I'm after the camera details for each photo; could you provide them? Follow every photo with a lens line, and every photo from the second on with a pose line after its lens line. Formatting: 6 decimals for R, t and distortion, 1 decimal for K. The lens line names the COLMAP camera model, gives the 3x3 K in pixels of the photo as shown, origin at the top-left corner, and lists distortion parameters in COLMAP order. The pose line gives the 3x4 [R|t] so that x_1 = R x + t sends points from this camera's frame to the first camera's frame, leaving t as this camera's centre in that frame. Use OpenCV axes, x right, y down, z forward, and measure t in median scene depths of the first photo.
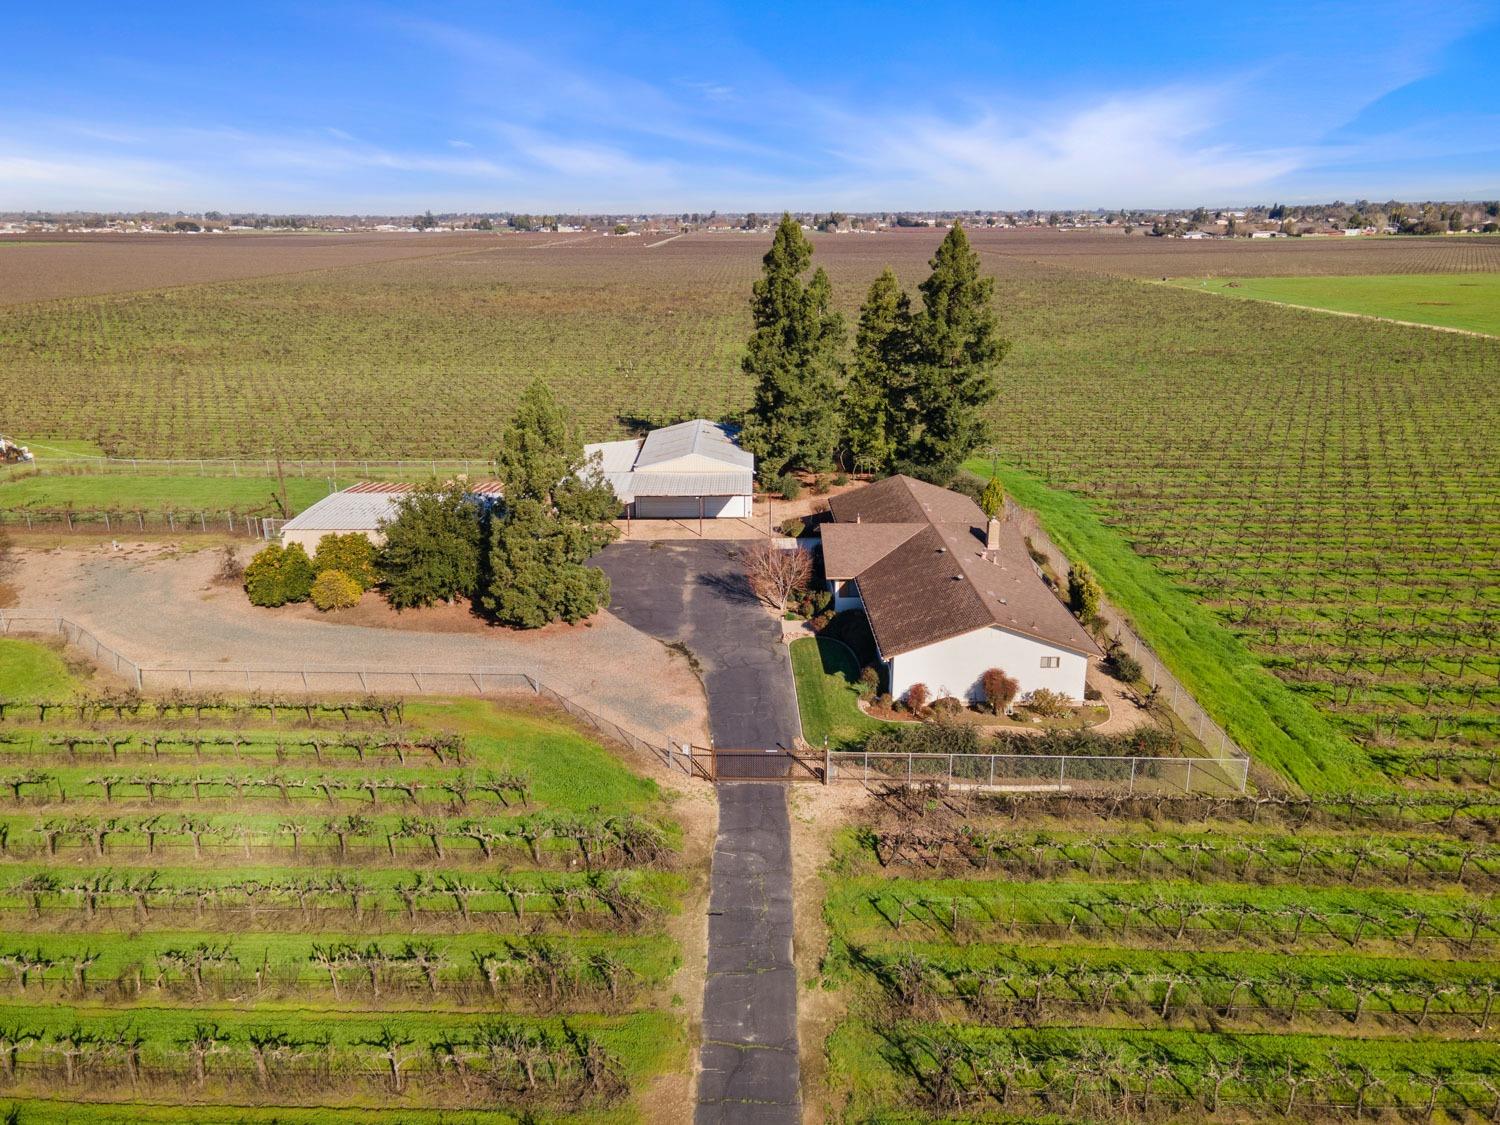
lens RADIAL K [[1090.9, 0, 750.0], [0, 1090.9, 562.5], [0, 0, 1]] dist [0.042802, 0.004053]
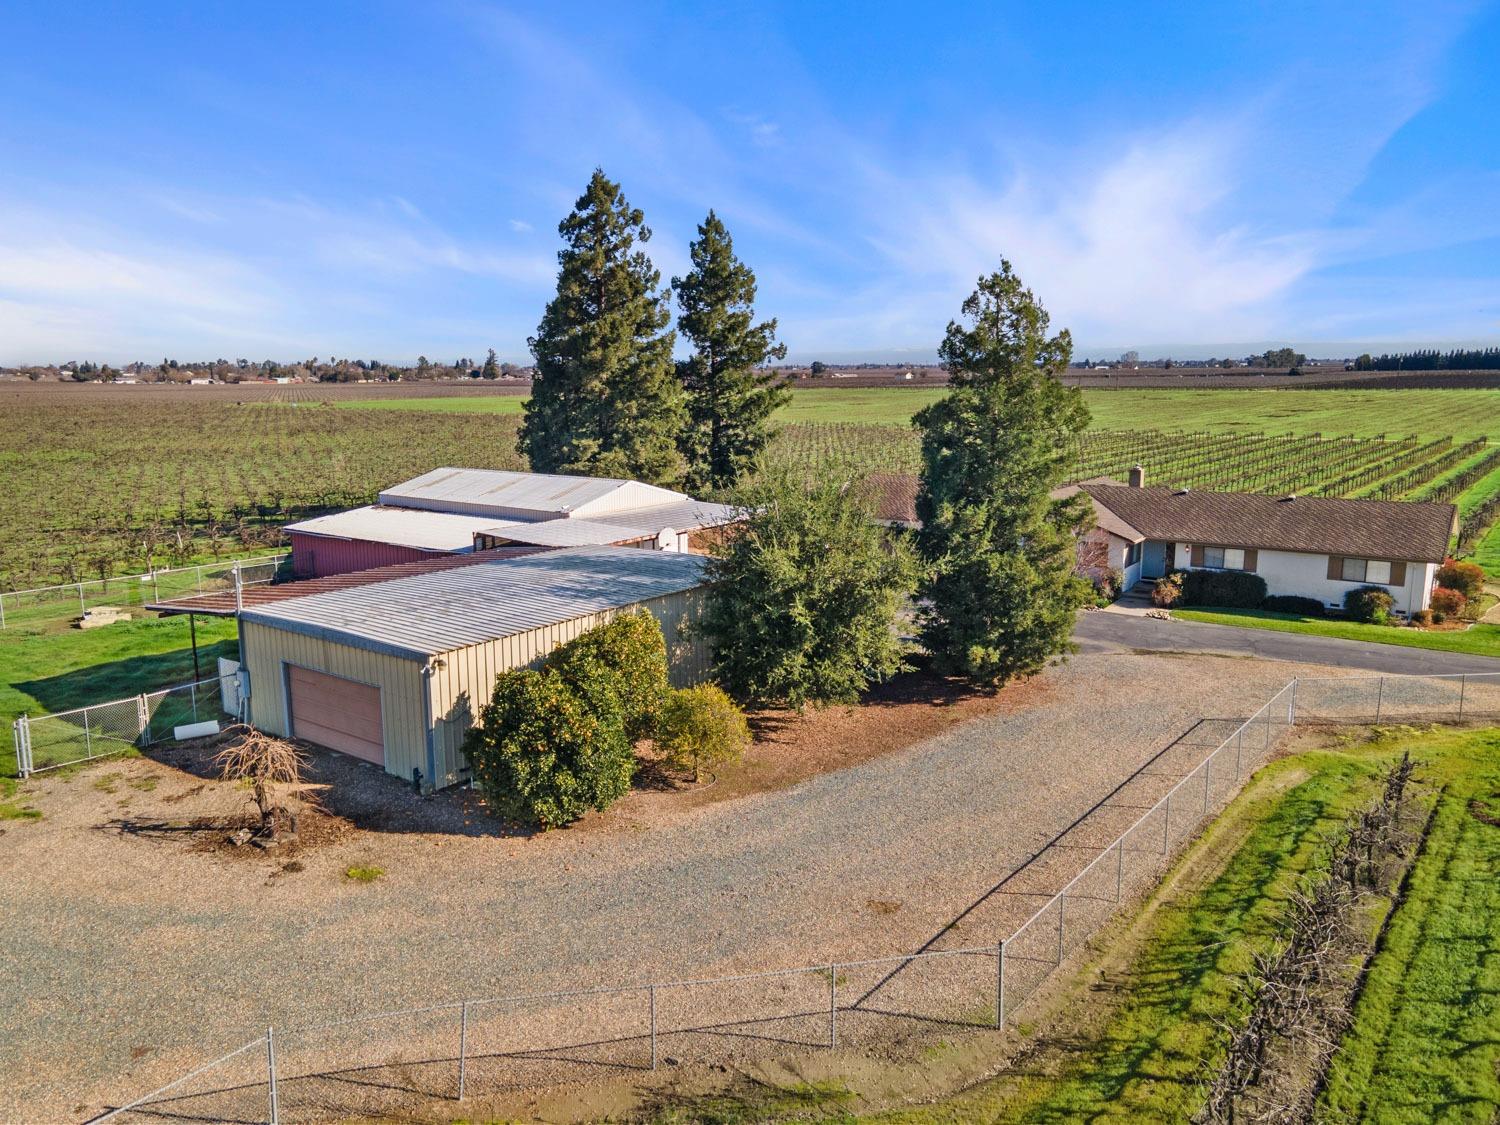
lens RADIAL K [[1090.9, 0, 750.0], [0, 1090.9, 562.5], [0, 0, 1]] dist [0.042802, 0.004053]
pose [[0.589151, -0.140218, 0.795764, -0.730827], [0.249600, 0.968245, -0.014184, -0.030224], [-0.768506, 0.206979, 0.605441, 0.721481]]
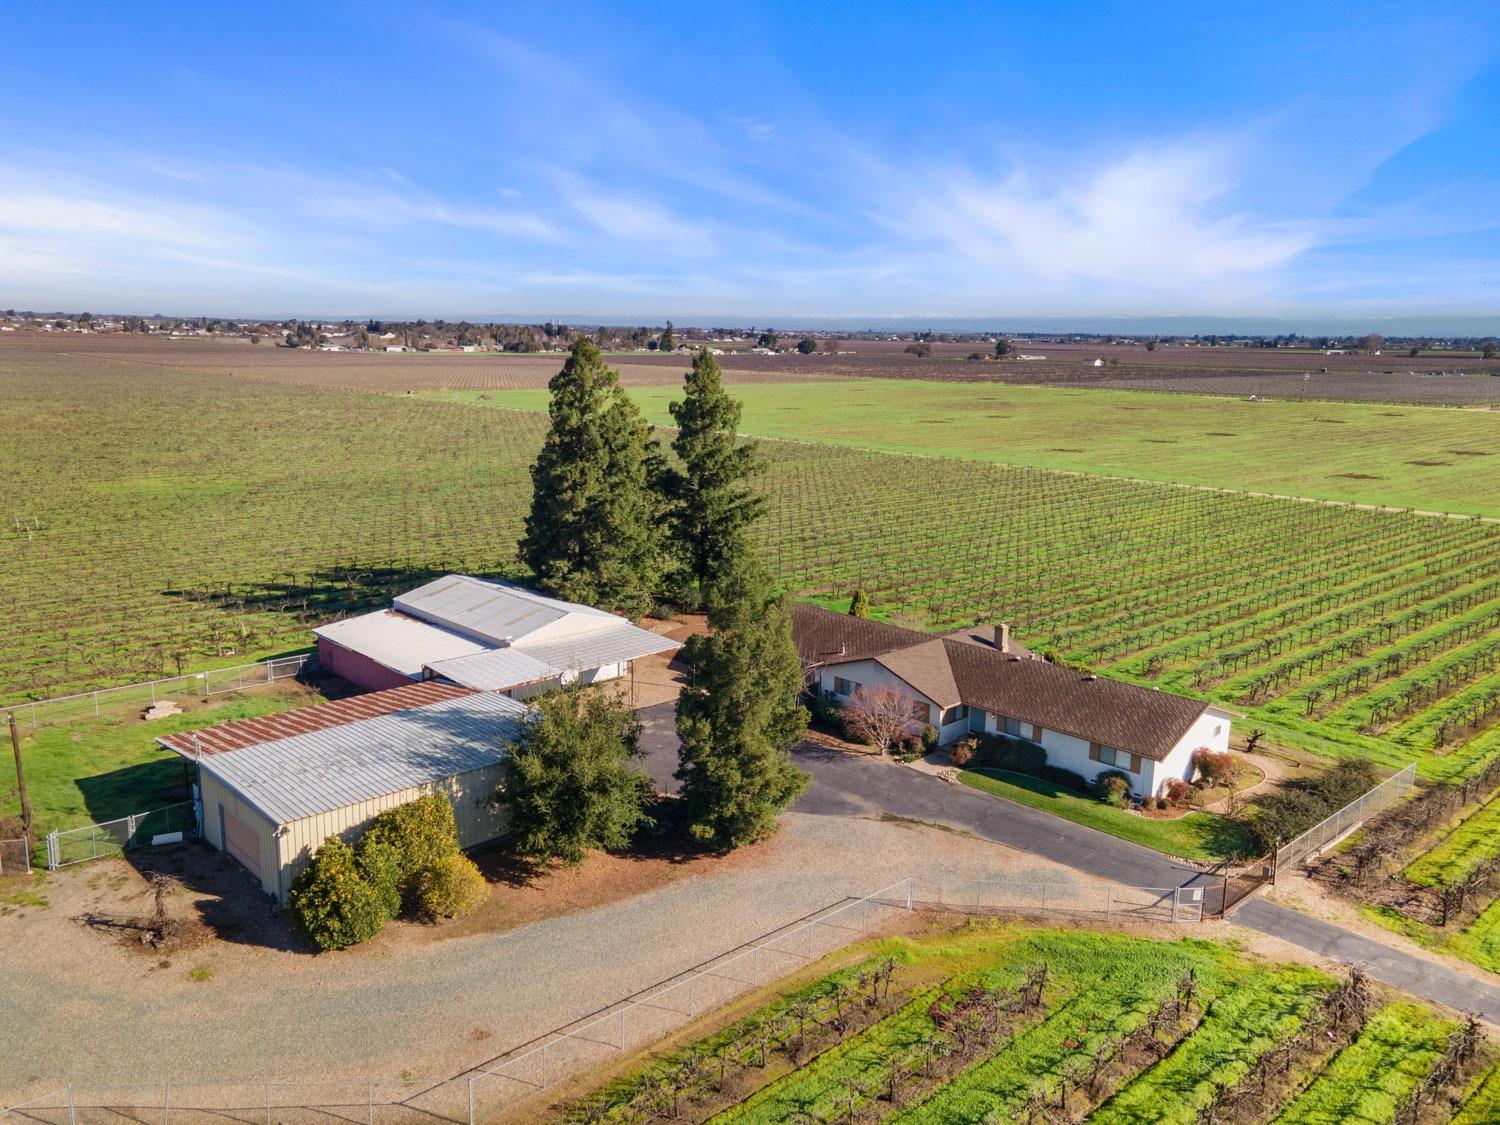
lens RADIAL K [[1135.3, 0, 750.0], [0, 1135.3, 562.5], [0, 0, 1]] dist [0.037855, -0.000600]
pose [[0.717771, -0.120615, 0.685753, -0.720323], [0.189213, 0.981608, -0.025395, -0.118712], [-0.670077, 0.147981, 0.727391, 0.356964]]
